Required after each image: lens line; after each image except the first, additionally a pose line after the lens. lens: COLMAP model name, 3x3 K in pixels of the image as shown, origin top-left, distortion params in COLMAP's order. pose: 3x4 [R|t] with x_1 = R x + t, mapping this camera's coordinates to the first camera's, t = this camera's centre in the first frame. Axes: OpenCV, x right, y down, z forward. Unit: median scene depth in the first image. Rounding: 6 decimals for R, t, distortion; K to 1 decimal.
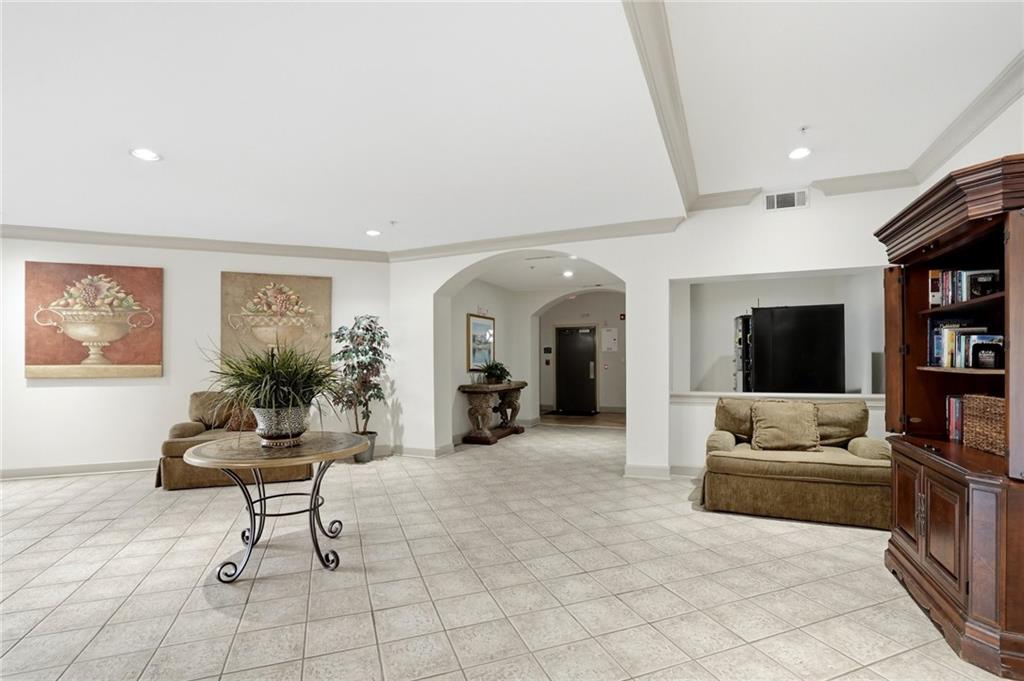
lens RADIAL K [[486.4, 0, 529.8], [0, 486.4, 351.6], [0, 0, 1]] dist [-0.057260, 0.022607]
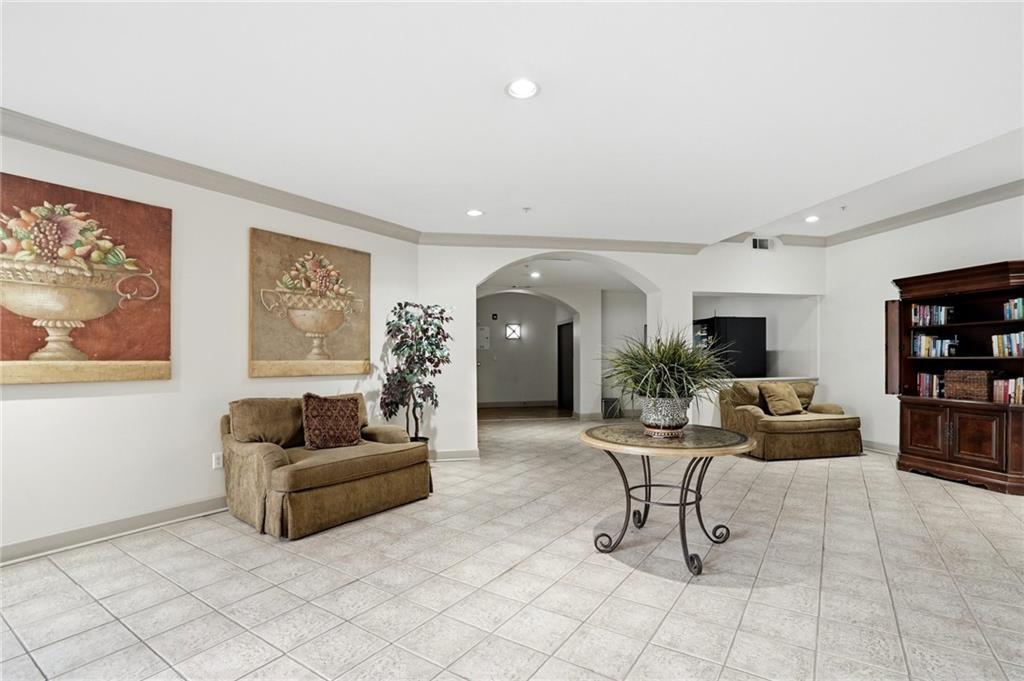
lens RADIAL K [[486.4, 0, 529.8], [0, 486.4, 351.6], [0, 0, 1]] dist [-0.057260, 0.022607]
pose [[0.814459, 0.006646, 0.580184, -0.776784], [-0.007453, 0.999972, -0.000992, 0.013537], [-0.580174, -0.003516, 0.814485, 0.202203]]
